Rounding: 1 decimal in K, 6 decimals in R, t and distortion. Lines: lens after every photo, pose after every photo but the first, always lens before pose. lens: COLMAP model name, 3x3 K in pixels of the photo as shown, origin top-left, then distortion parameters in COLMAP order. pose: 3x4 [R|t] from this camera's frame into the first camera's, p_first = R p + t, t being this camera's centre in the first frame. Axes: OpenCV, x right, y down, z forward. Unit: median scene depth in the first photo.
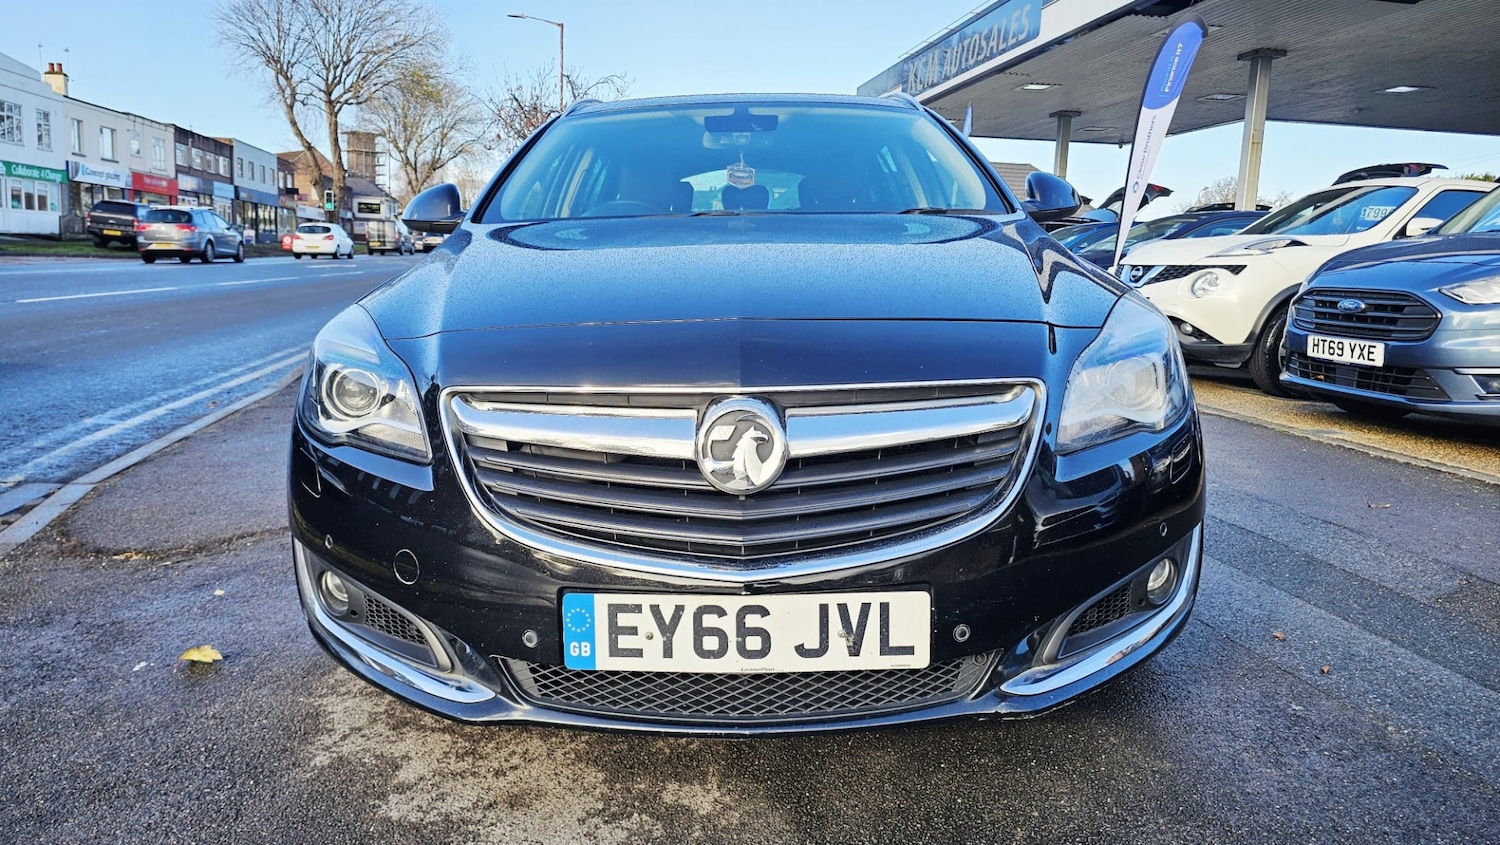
lens RADIAL K [[1000.4, 0, 745.2], [0, 1000.4, 422.4], [0, 0, 1]] dist [0.053566, -0.048805]
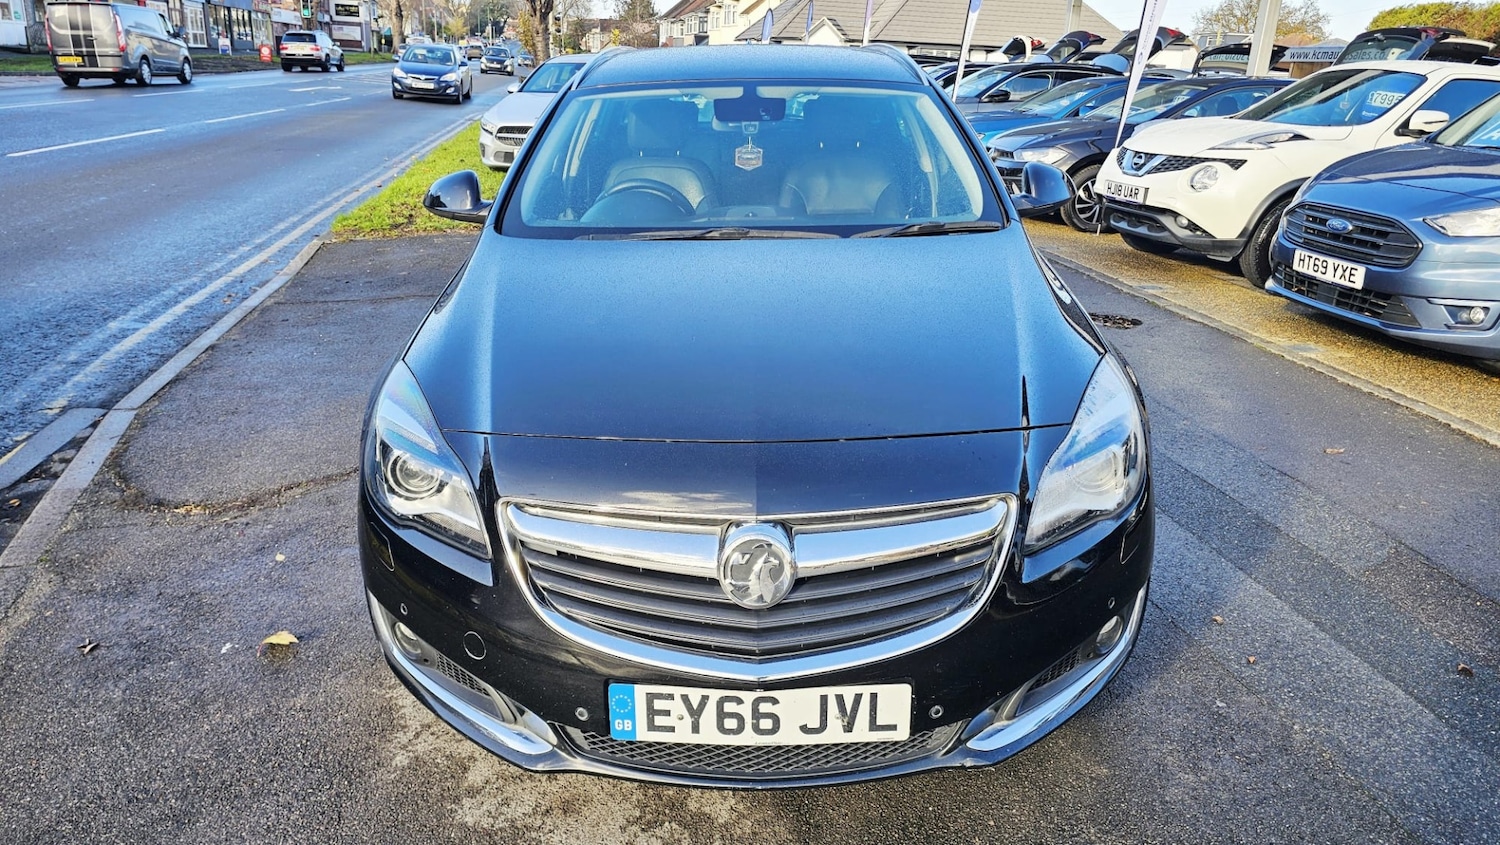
lens RADIAL K [[993.1, 0, 750.9], [0, 993.1, 424.1], [0, 0, 1]] dist [0.054618, -0.047330]
pose [[0.999954, 0.004672, 0.008362, -0.015733], [-0.006107, 0.983521, 0.180692, -0.261104], [-0.007380, -0.180735, 0.983504, -0.094499]]
